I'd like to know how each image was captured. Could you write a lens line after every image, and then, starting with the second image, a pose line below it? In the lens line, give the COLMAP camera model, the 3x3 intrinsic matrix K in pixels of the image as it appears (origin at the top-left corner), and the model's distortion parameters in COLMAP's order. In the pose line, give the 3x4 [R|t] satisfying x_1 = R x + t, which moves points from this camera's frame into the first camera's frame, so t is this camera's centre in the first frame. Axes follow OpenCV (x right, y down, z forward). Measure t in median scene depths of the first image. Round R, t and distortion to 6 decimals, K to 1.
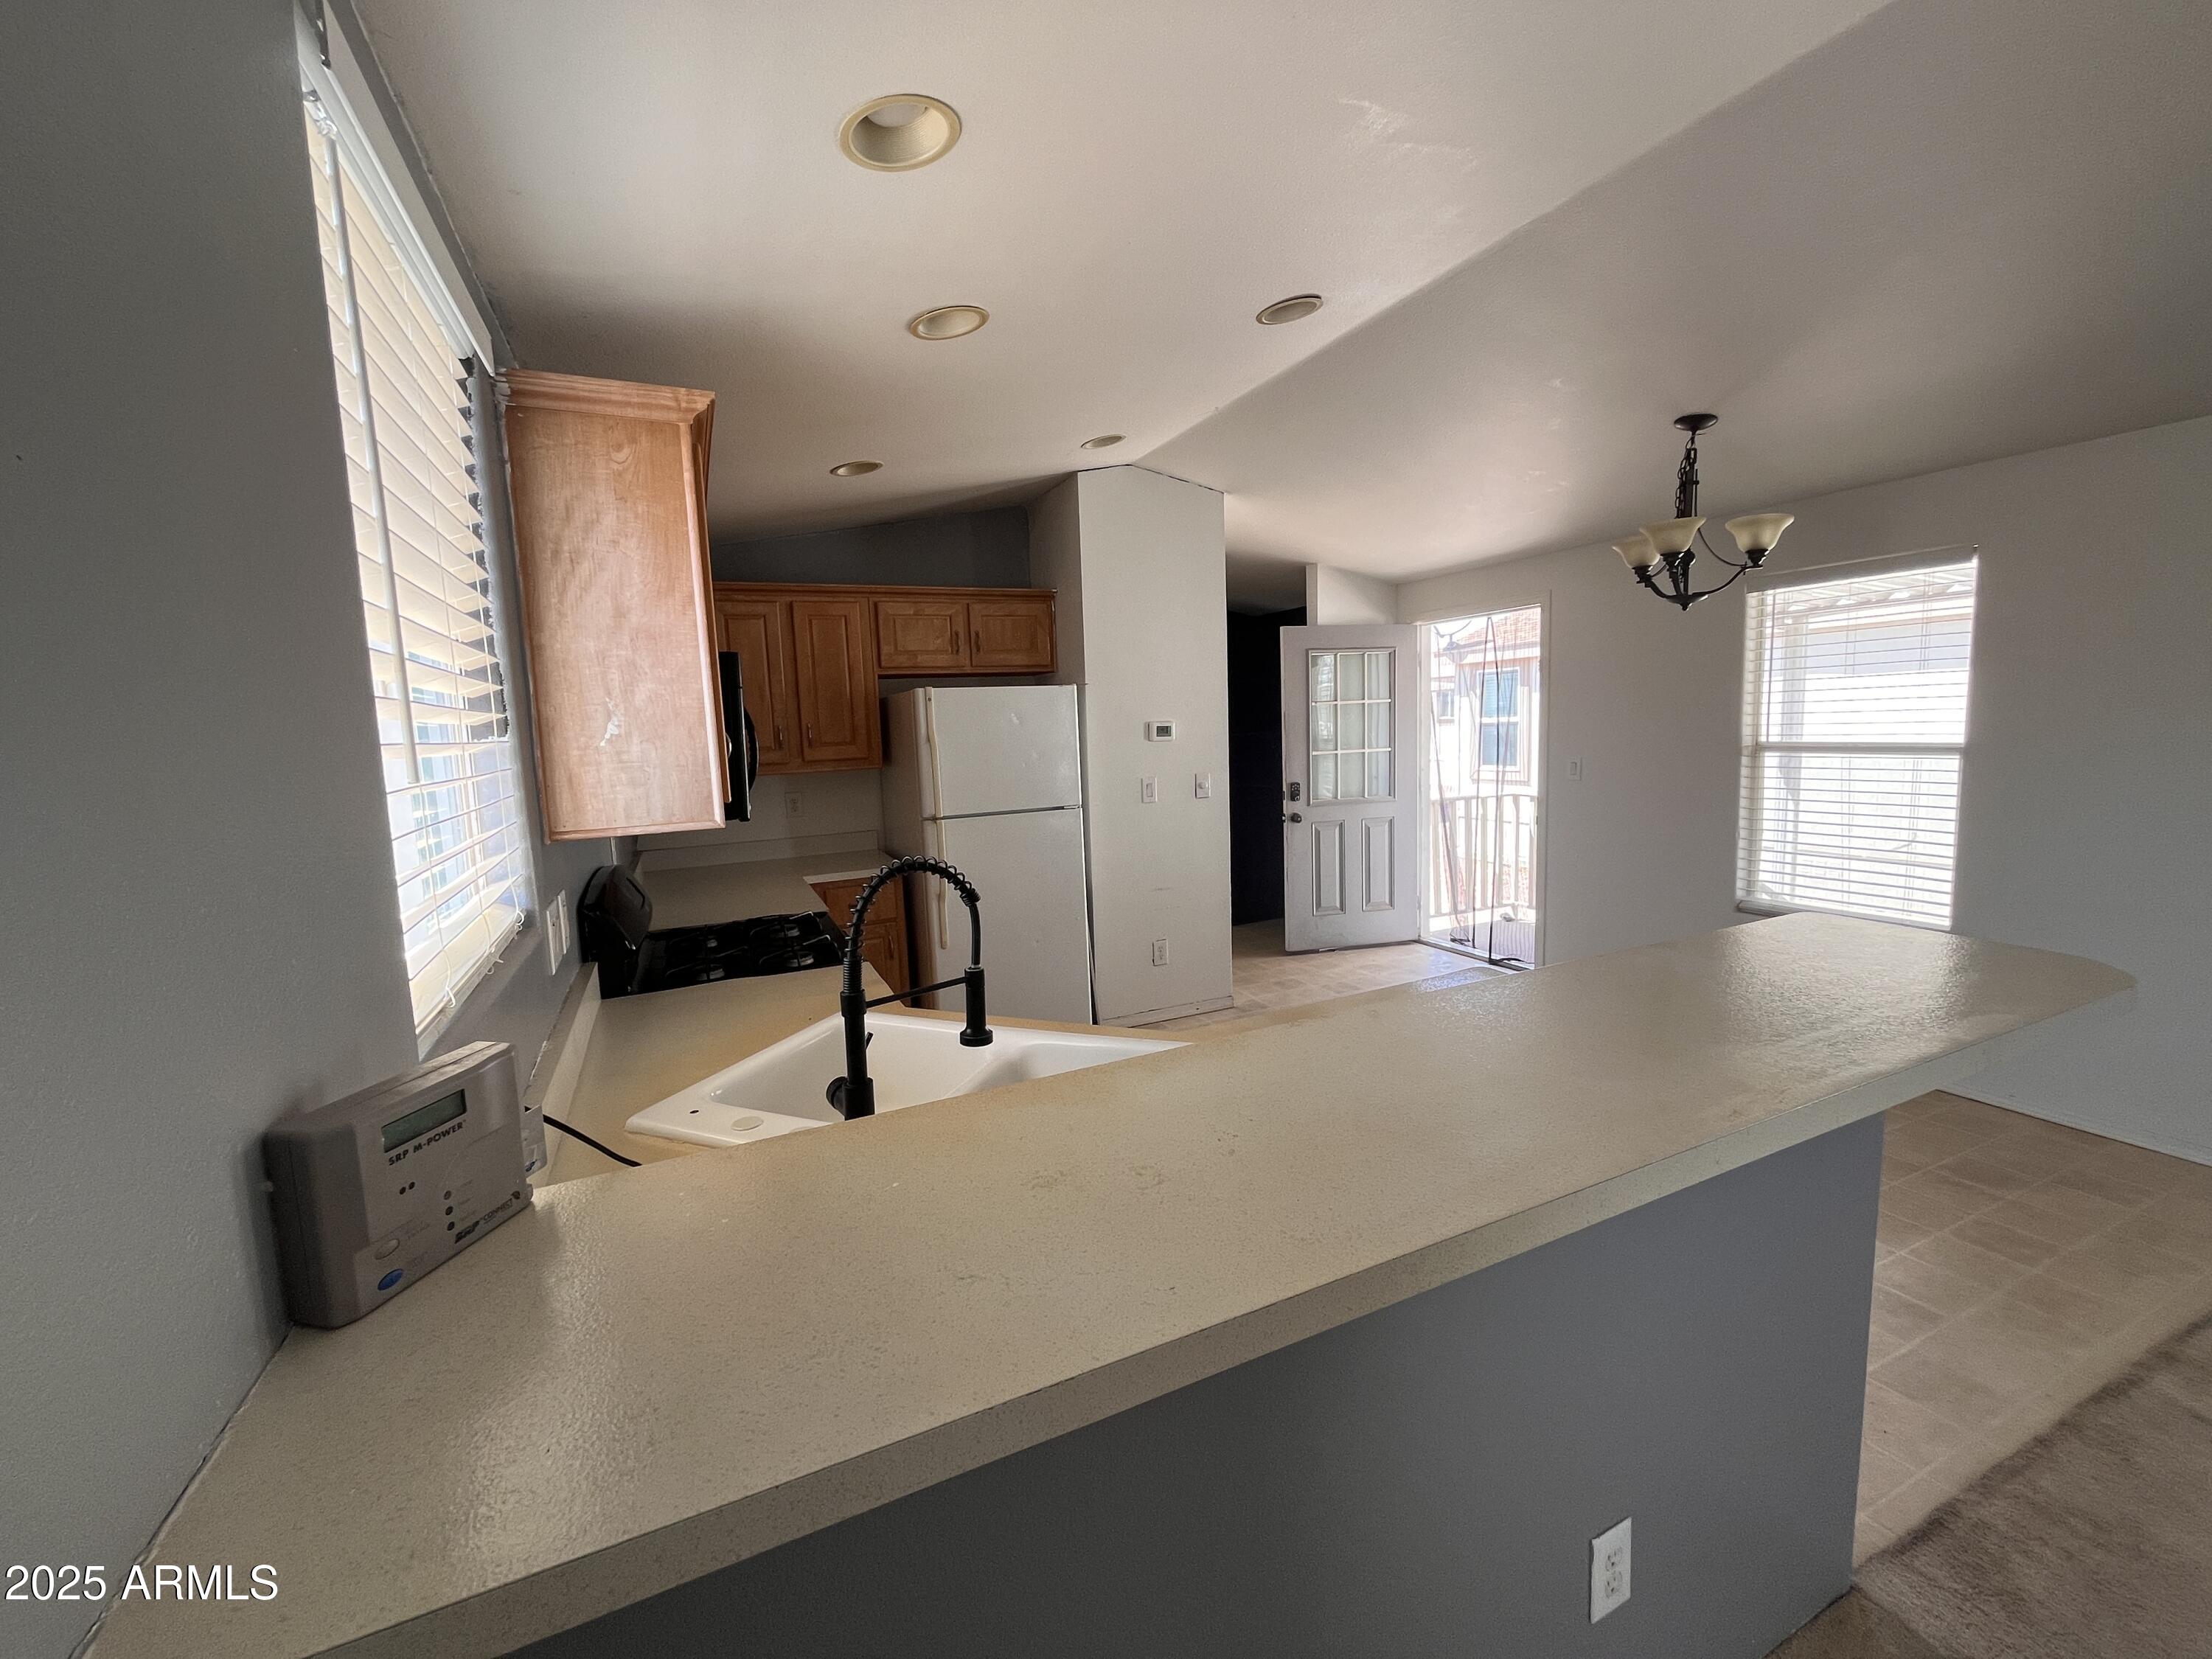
lens RADIAL K [[894.2, 0, 1106.0], [0, 894.2, 829.5], [0, 0, 1]] dist [0.000306, 0.000062]
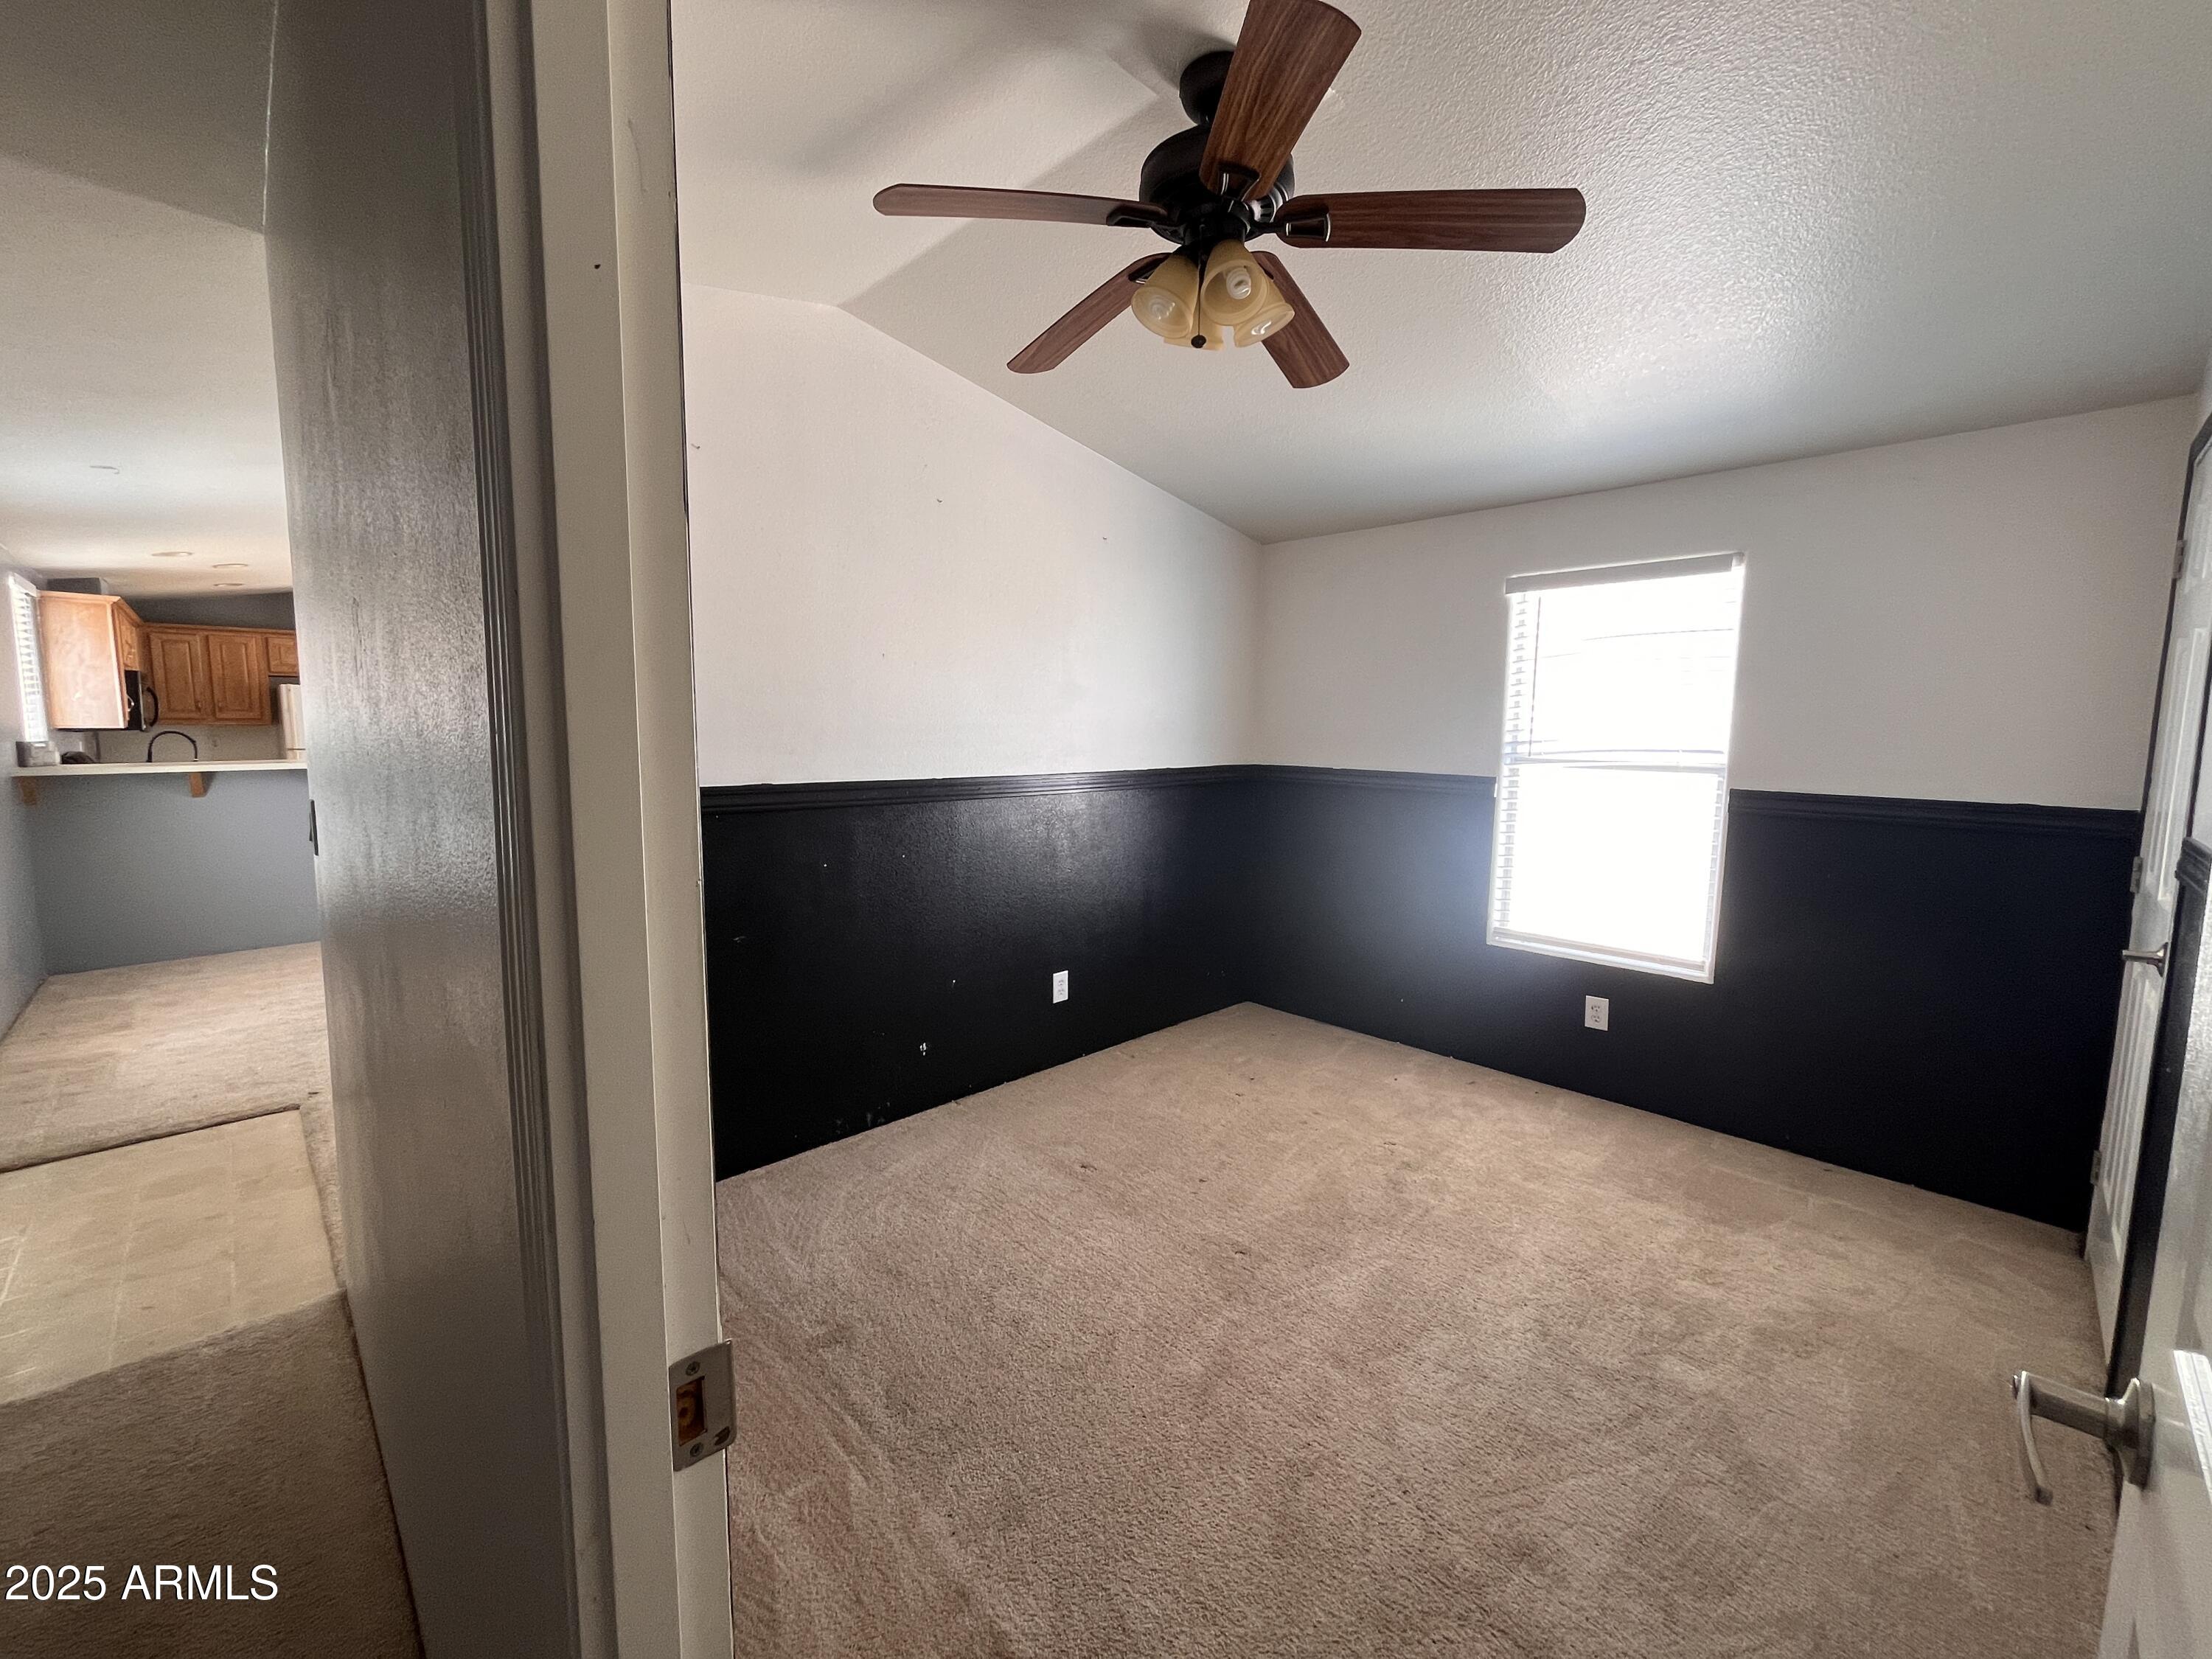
lens RADIAL K [[893.3, 0, 1134.1], [0, 893.3, 831.3], [0, 0, 1]] dist [-0.016011, -0.000217]
pose [[0.935744, 0.005106, 0.352643, 1.861776], [-0.003389, 0.999979, -0.005487, 0.373522], [-0.352663, 0.003939, 0.935742, -3.205957]]
